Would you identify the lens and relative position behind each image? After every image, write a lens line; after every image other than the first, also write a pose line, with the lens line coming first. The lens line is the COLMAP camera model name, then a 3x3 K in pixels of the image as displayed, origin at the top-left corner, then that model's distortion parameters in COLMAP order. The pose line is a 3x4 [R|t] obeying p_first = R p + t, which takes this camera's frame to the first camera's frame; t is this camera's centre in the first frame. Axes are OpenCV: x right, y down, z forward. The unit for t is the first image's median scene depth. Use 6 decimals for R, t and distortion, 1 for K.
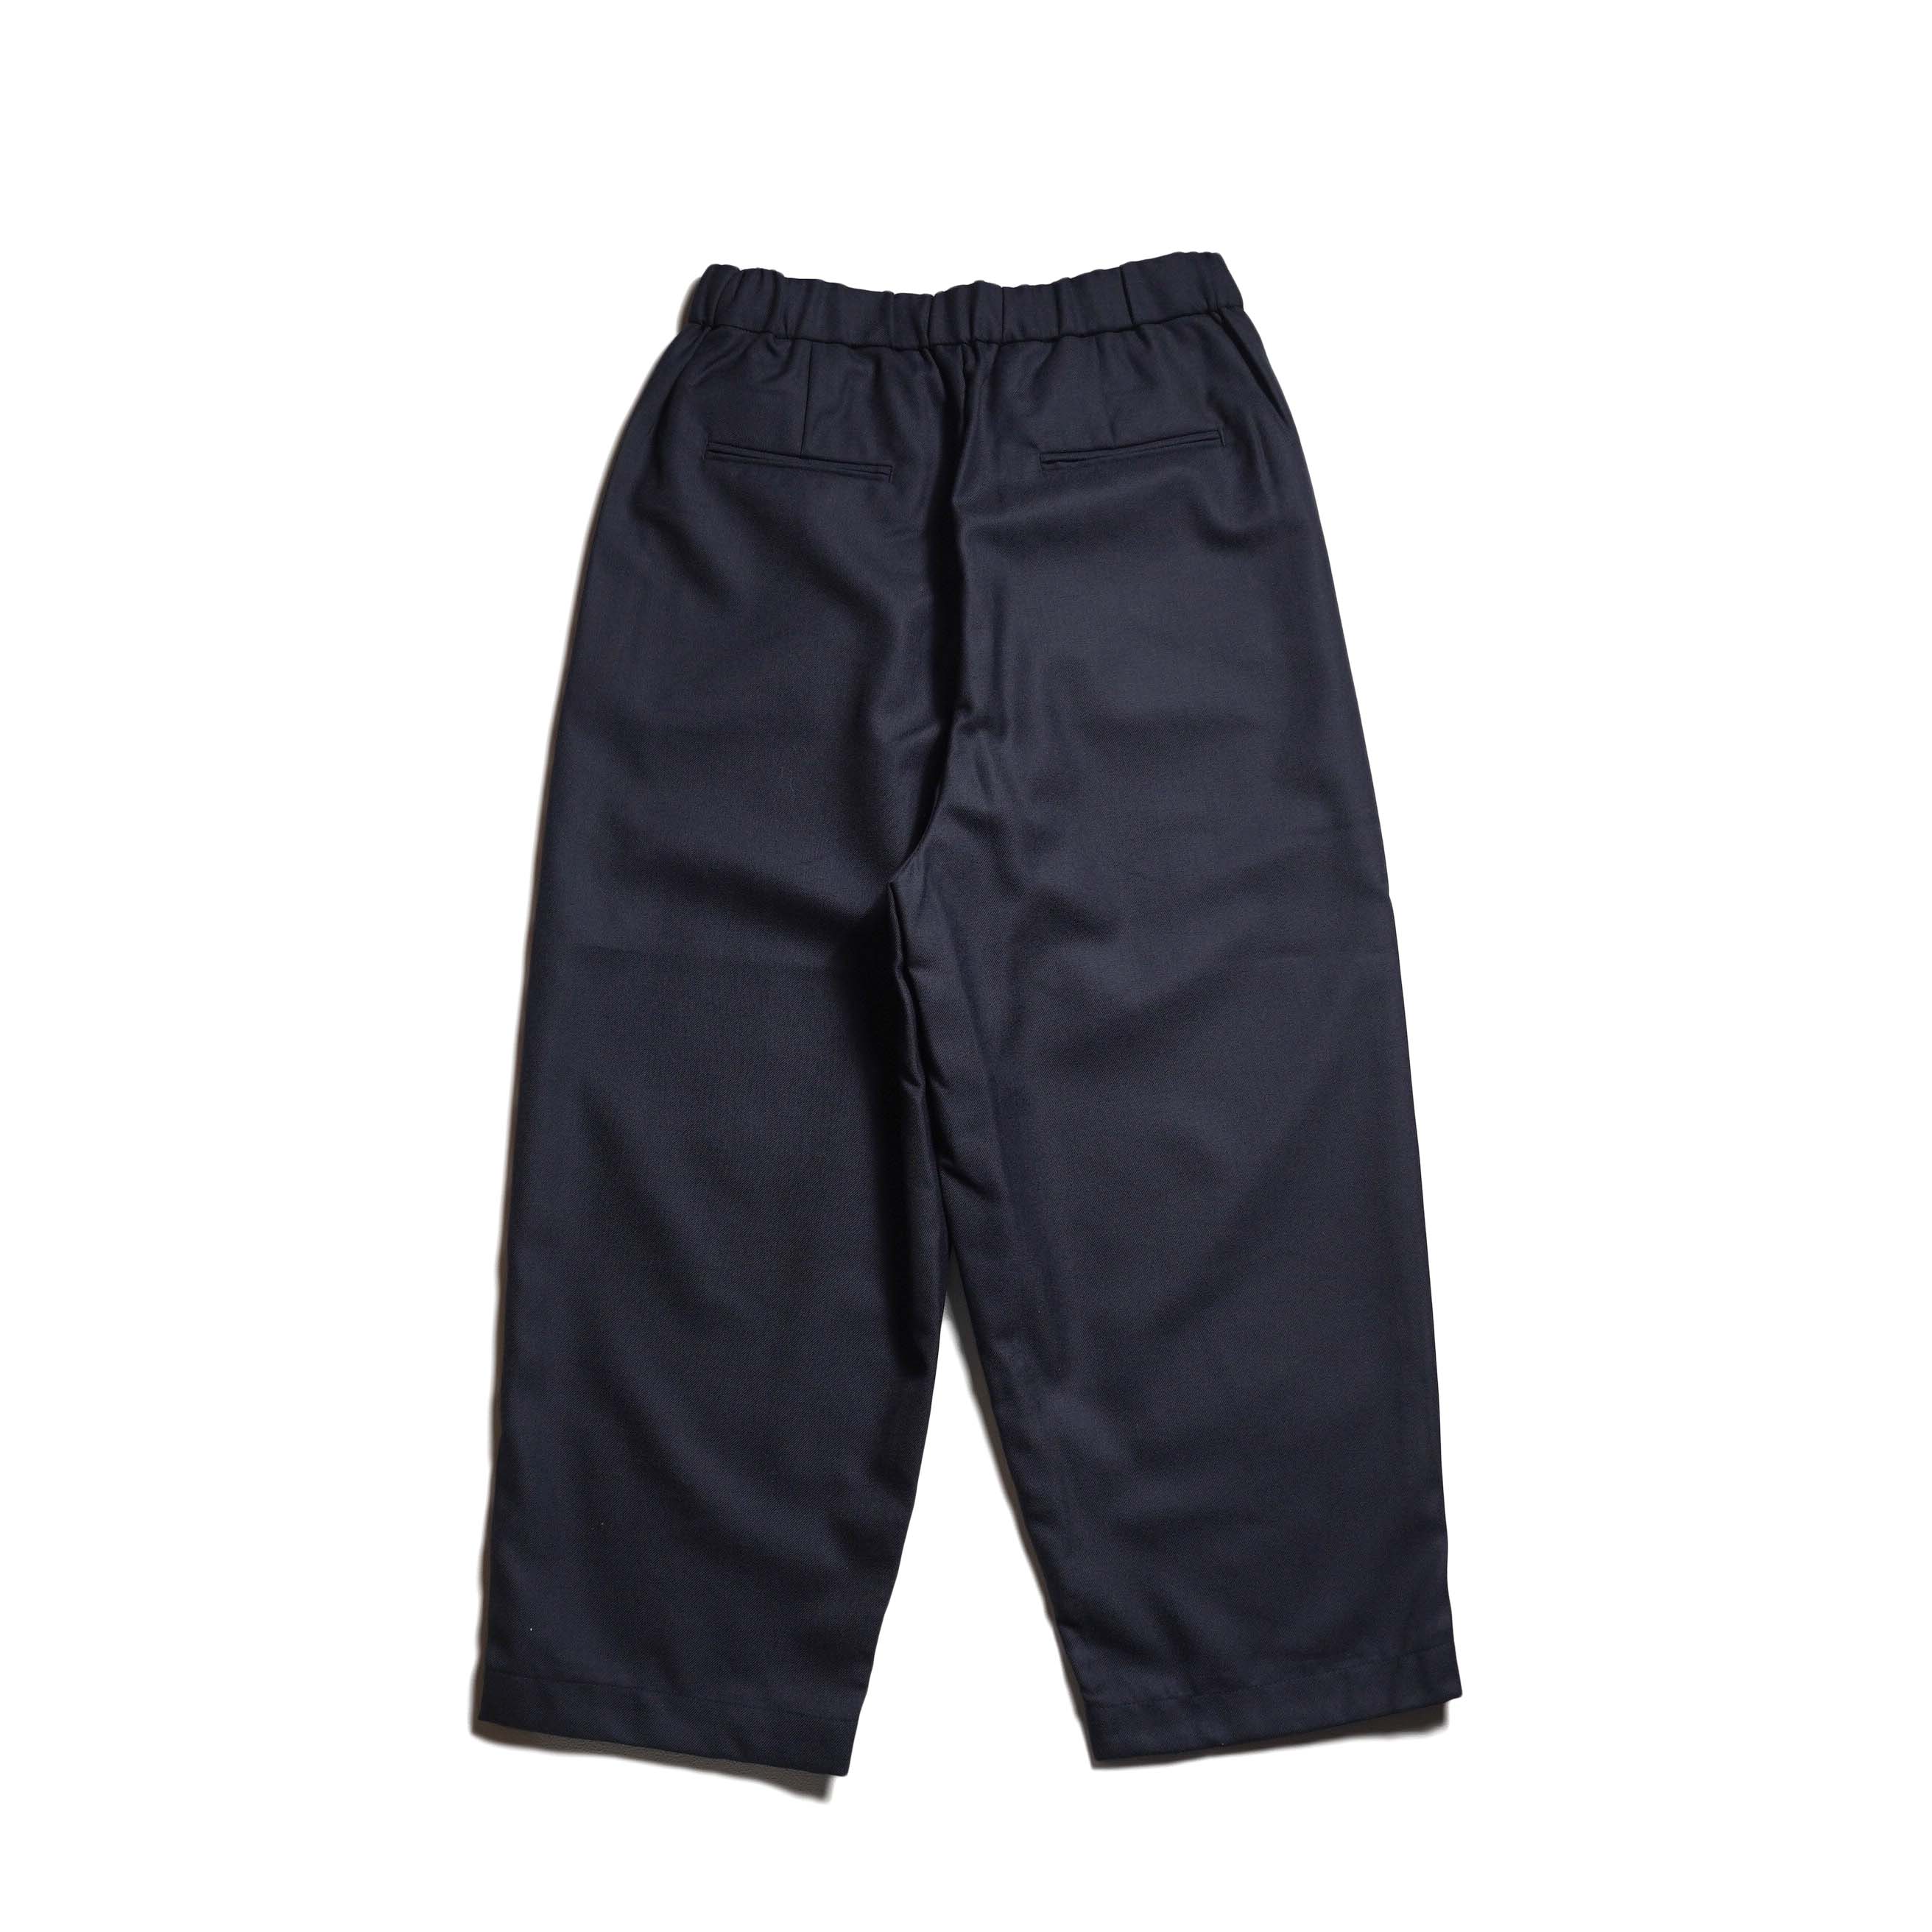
lens RADIAL K [[2416.9, 0, 966.9], [0, 2416.9, 962.9], [0, 0, 1]] dist [-0.013624, 0.005457]
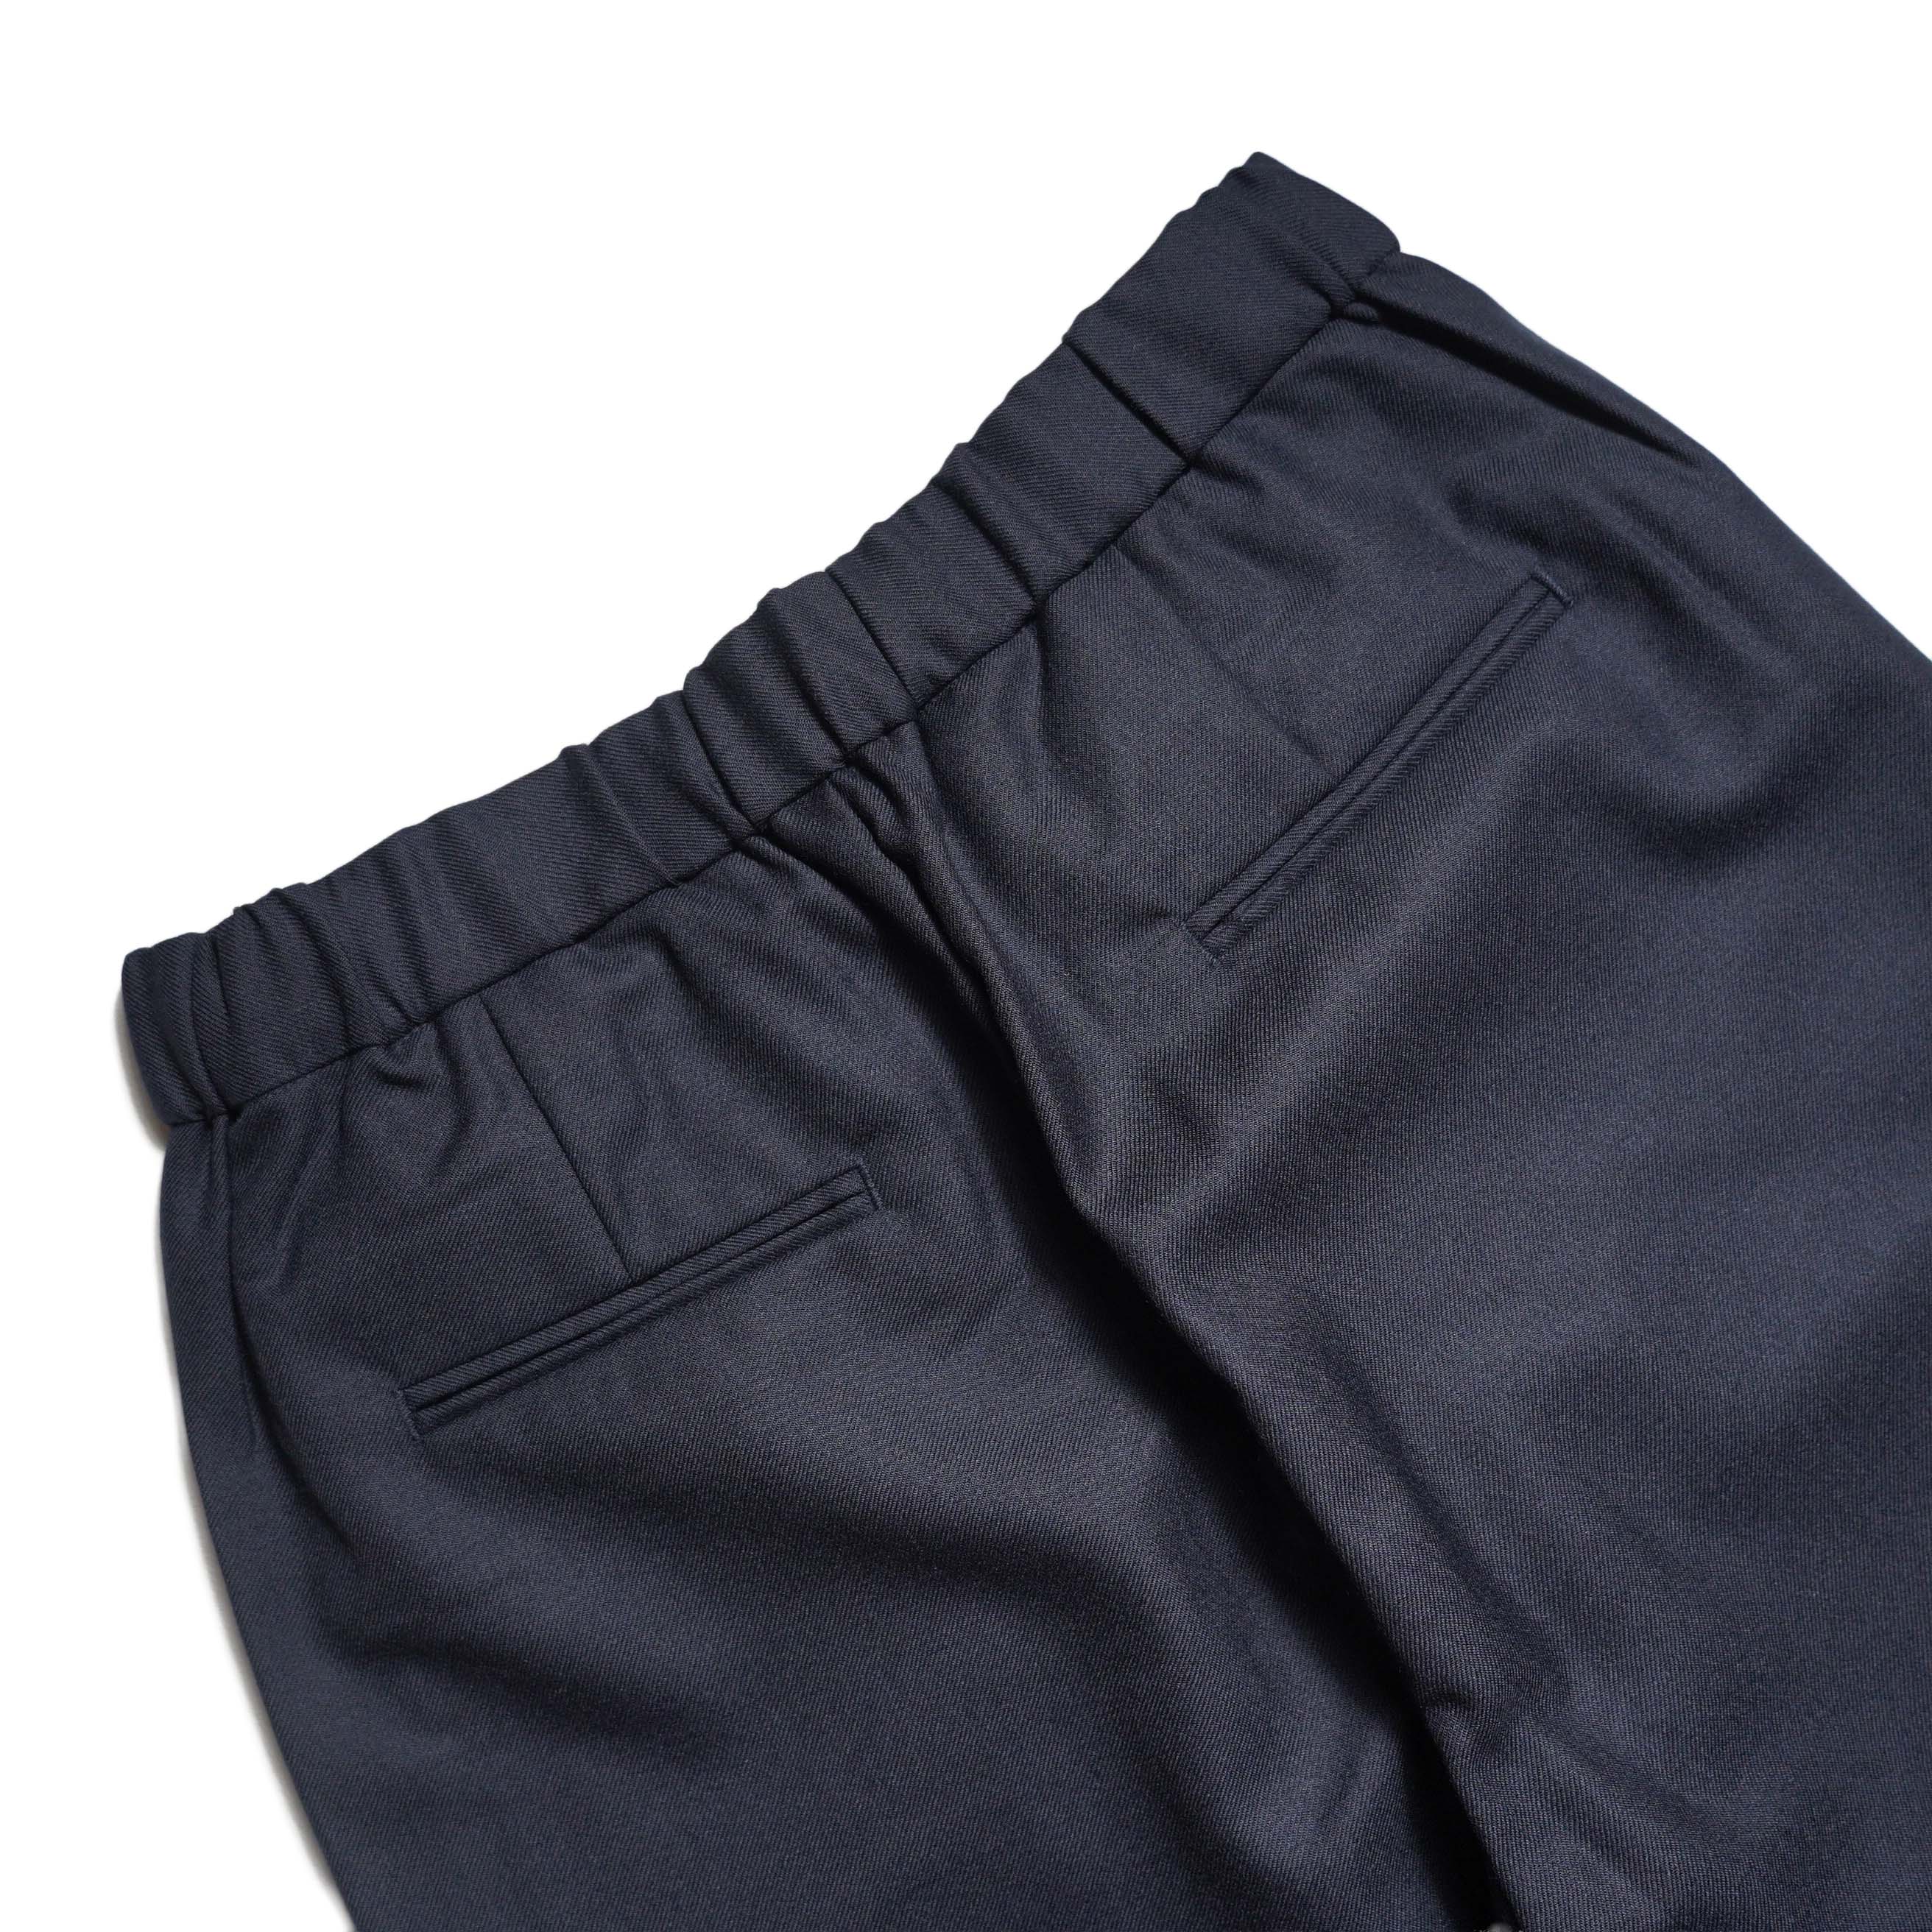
lens RADIAL K [[2416.9, 0, 966.9], [0, 2416.9, 962.9], [0, 0, 1]] dist [-0.013624, 0.005457]
pose [[0.833310, -0.552687, -0.011455, 0.003821], [0.550373, 0.827522, 0.110888, -0.261553], [-0.051807, -0.098709, 0.993767, 0.636978]]
